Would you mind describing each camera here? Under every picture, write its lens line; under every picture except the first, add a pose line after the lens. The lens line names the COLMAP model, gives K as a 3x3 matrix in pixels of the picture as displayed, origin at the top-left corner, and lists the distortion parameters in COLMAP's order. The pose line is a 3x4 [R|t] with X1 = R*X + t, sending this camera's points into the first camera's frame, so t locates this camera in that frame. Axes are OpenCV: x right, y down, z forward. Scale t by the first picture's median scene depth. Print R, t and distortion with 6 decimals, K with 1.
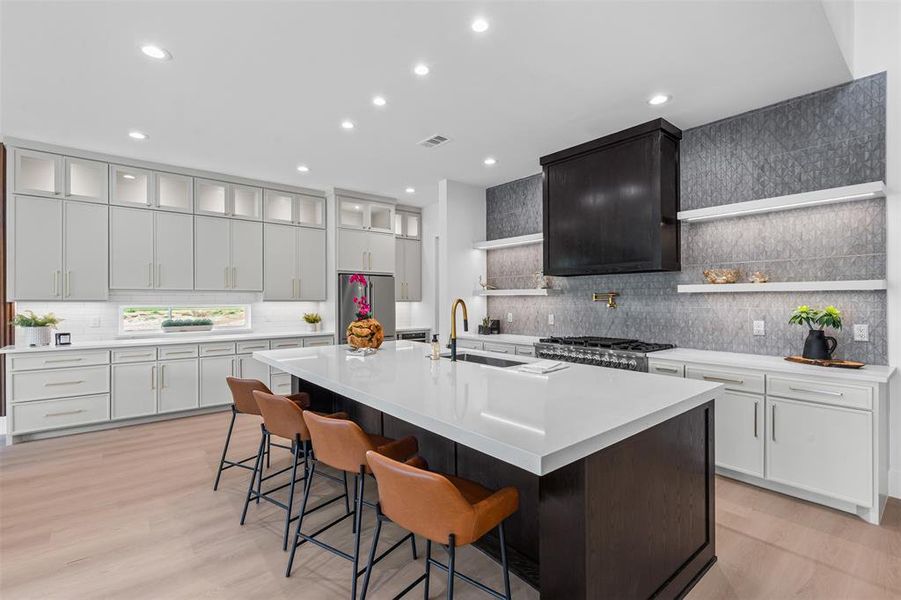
lens RADIAL K [[407.2, 0, 450.7], [0, 407.2, 300.4], [0, 0, 1]] dist [-0.004738, 0.000703]
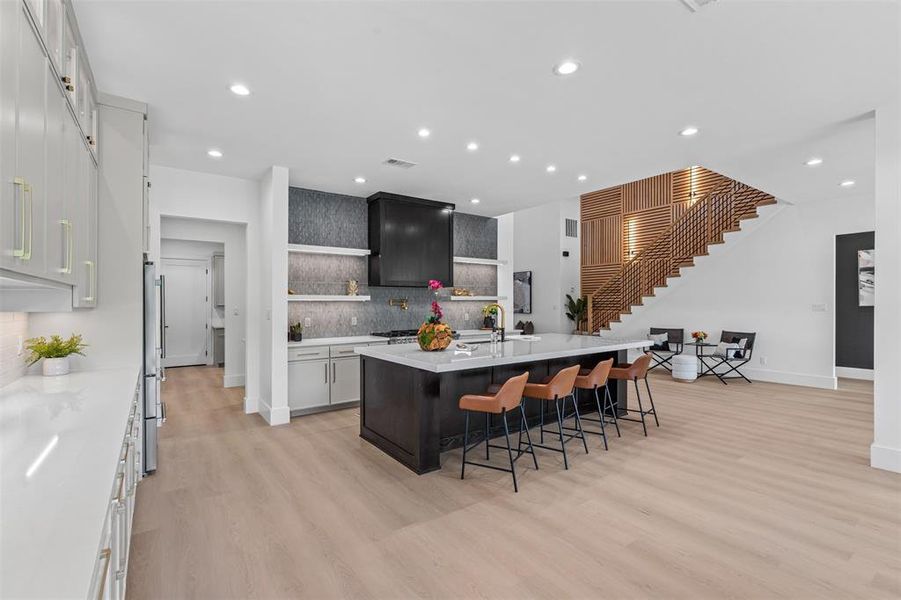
lens RADIAL K [[407.2, 0, 450.7], [0, 407.2, 300.4], [0, 0, 1]] dist [-0.004738, 0.000703]
pose [[0.069107, 0.004860, 0.997597, -1.410406], [0.004268, 0.999978, -0.005168, -0.009925], [-0.997600, 0.004615, 0.069085, 0.956306]]
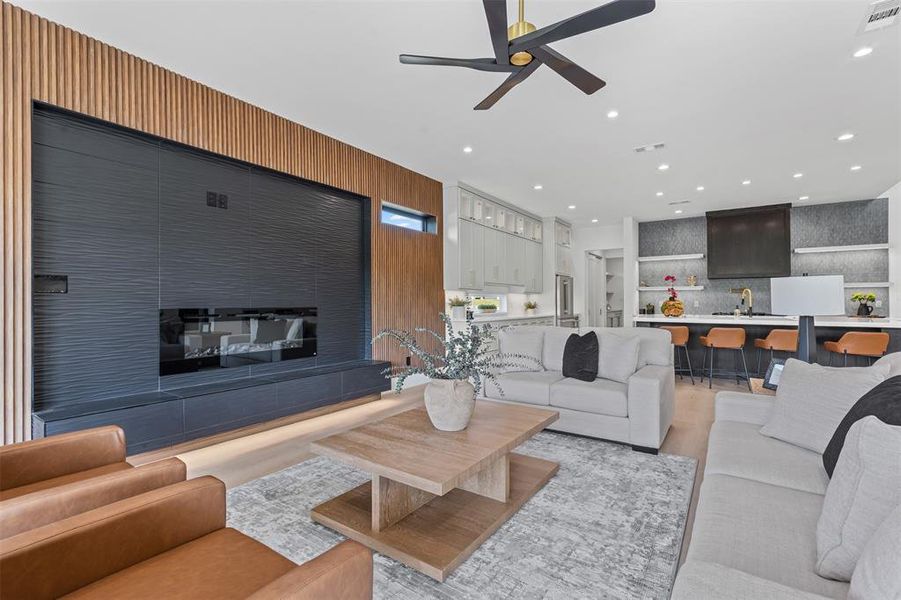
lens RADIAL K [[411.2, 0, 447.8], [0, 411.2, 303.8], [0, 0, 1]] dist [-0.001773, -0.000164]
pose [[0.963119, 0.001405, 0.269073, -1.855413], [-0.001669, 0.999998, 0.000752, 0.069181], [-0.269072, -0.001173, 0.963119, -0.581238]]
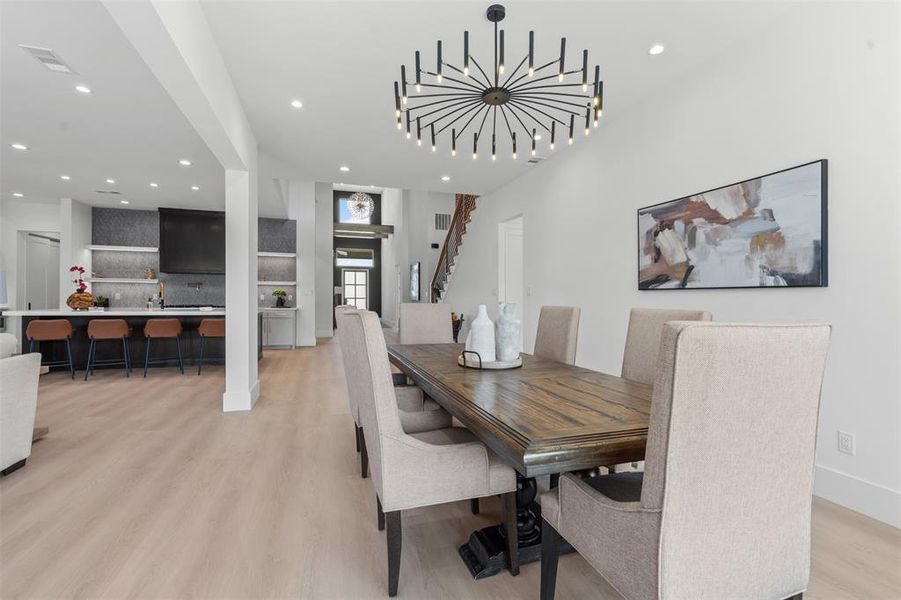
lens RADIAL K [[407.2, 0, 450.7], [0, 407.2, 300.4], [0, 0, 1]] dist [-0.004738, 0.000703]
pose [[0.369123, -0.000664, 0.929380, -1.367742], [-0.008268, 0.999958, 0.003998, 0.067172], [-0.929344, -0.009160, 0.369102, -1.239067]]
